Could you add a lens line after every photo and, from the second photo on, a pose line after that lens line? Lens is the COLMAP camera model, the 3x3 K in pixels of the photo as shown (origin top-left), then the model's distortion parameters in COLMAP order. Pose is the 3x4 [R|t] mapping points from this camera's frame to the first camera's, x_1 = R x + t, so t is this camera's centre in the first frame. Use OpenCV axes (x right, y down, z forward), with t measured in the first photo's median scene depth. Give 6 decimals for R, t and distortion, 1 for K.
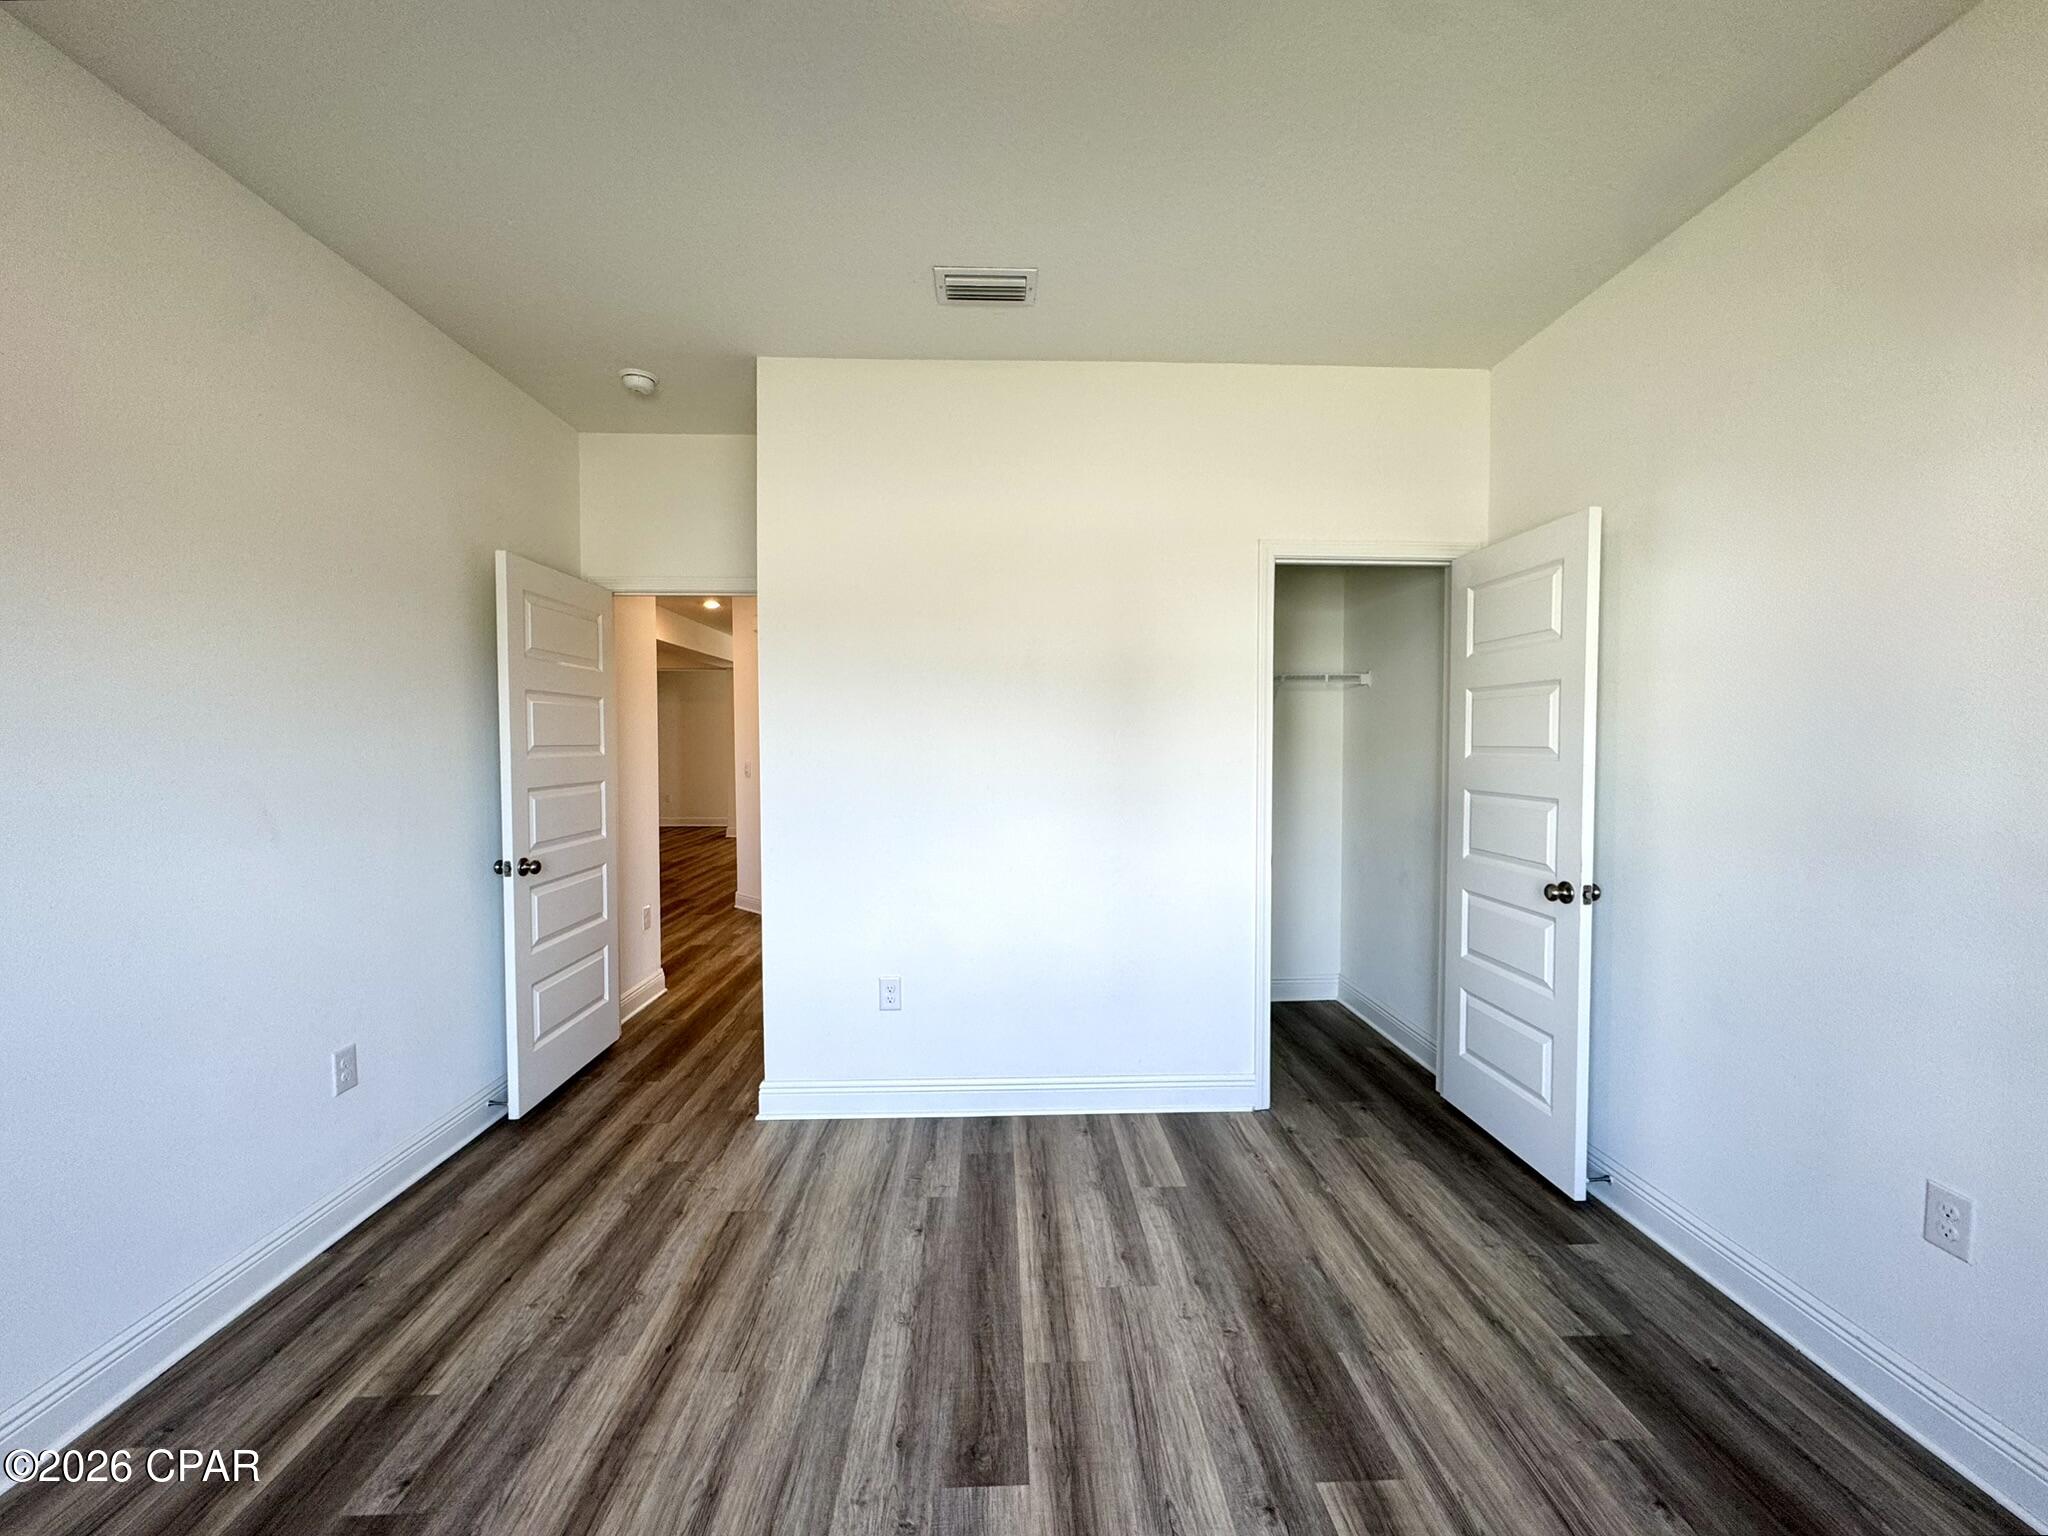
lens RADIAL K [[819.2, 0, 1021.1], [0, 819.2, 776.1], [0, 0, 1]] dist [-0.001817, -0.000129]
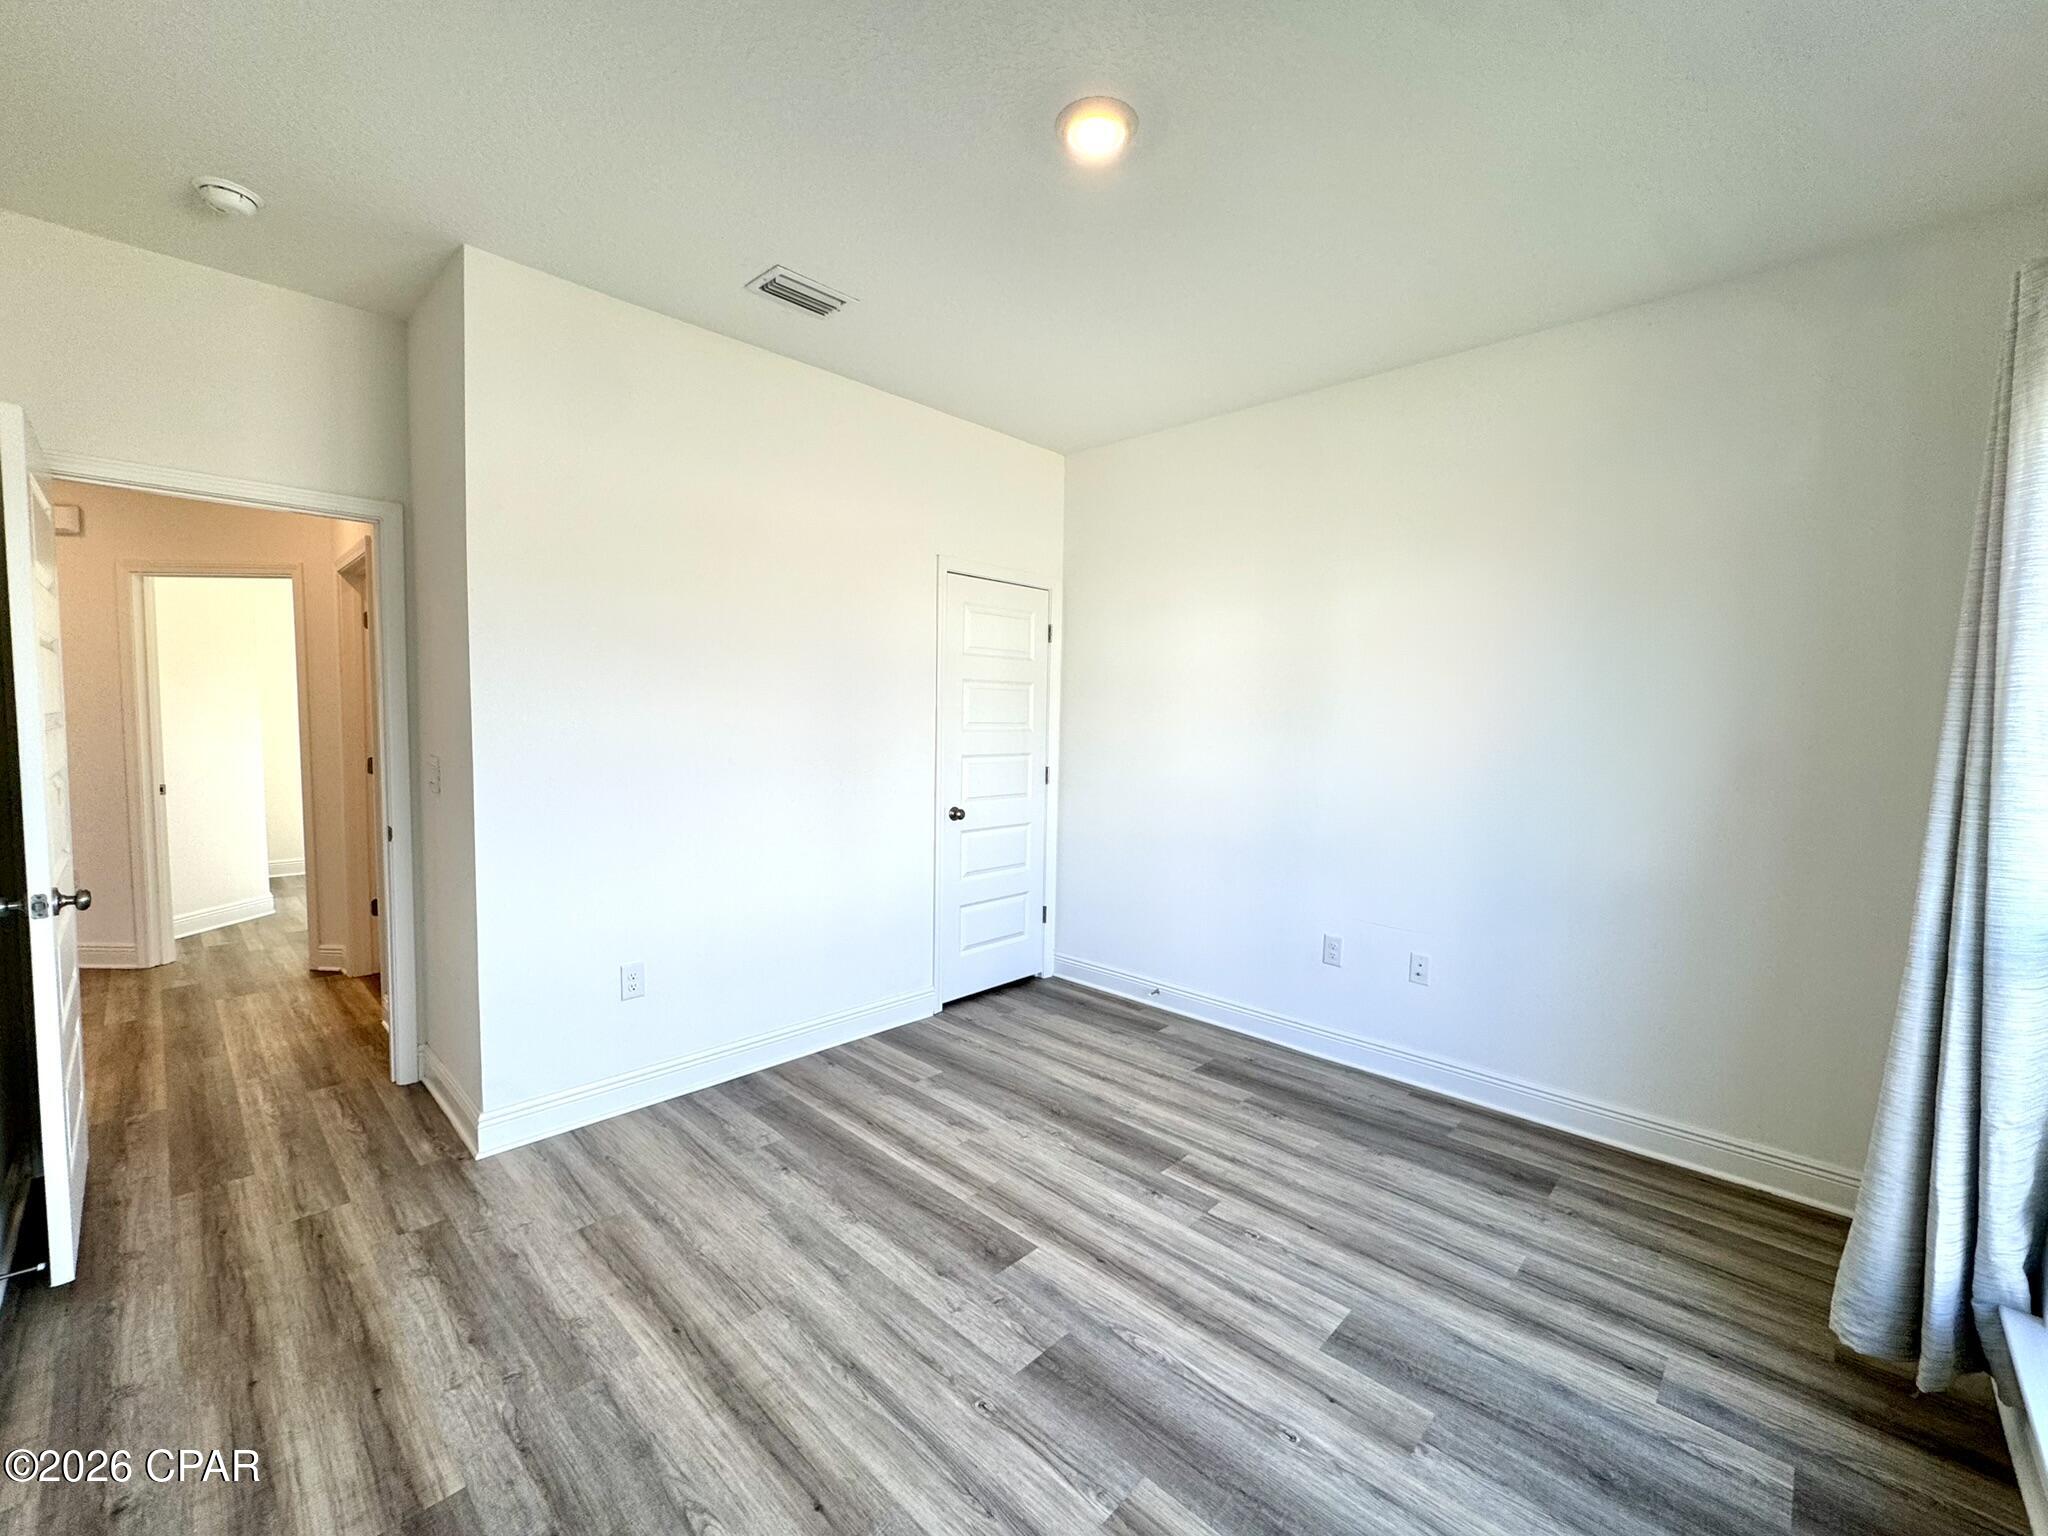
lens RADIAL K [[844.5, 0, 1024.0], [0, 844.5, 768.0], [0, 0, 1]] dist [0.000643, -0.000017]
pose [[0.715166, -0.026642, 0.698446, -0.771086], [0.011068, 0.999580, 0.026796, 0.001919], [-0.698867, -0.011433, 0.715161, -0.009991]]
